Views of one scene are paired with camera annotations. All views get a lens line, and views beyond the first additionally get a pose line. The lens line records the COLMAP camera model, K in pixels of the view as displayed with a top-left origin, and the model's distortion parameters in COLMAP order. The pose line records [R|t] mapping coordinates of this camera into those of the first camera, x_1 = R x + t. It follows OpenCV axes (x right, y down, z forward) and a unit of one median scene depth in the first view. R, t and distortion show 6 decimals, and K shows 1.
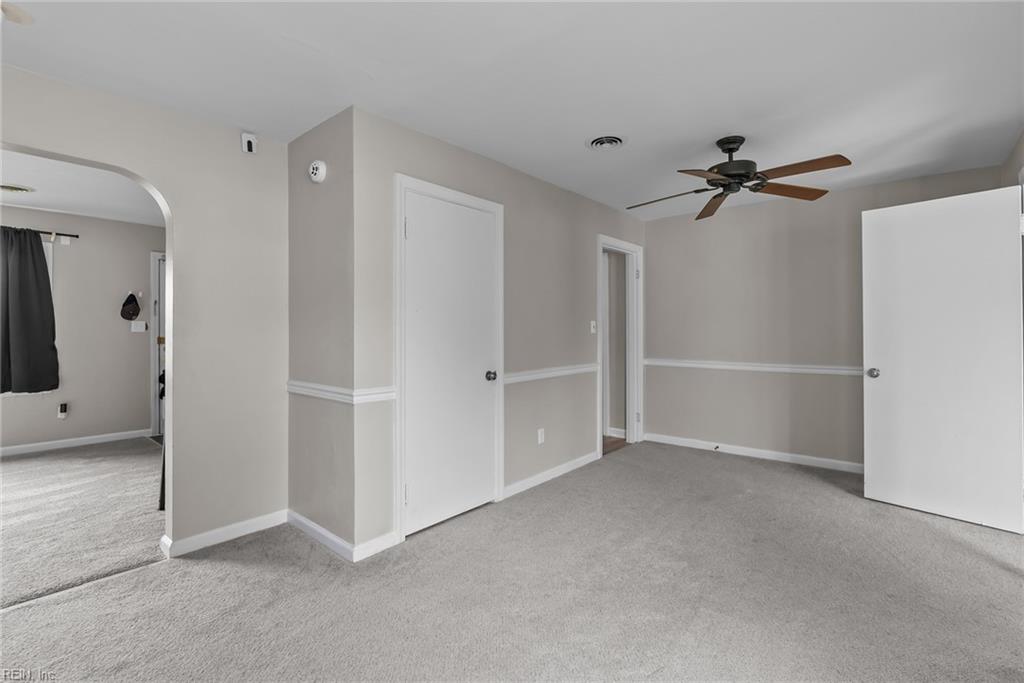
lens RADIAL K [[470.4, 0, 510.9], [0, 470.4, 327.6], [0, 0, 1]] dist [0.002200, 0.000269]
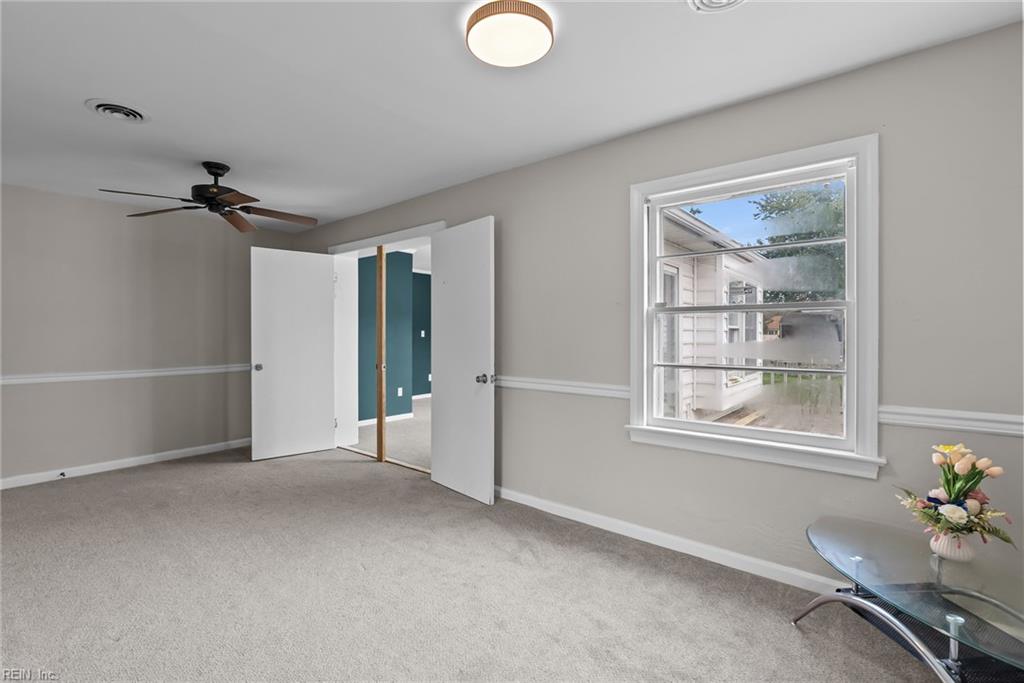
lens RADIAL K [[470.4, 0, 512.0], [0, 470.4, 337.7], [0, 0, 1]] dist [0.002200, 0.000269]
pose [[-0.012111, -0.005708, 0.999910, -0.588934], [-0.001249, 0.999983, 0.005693, 0.002608], [-0.999926, -0.001180, -0.012118, 0.277373]]
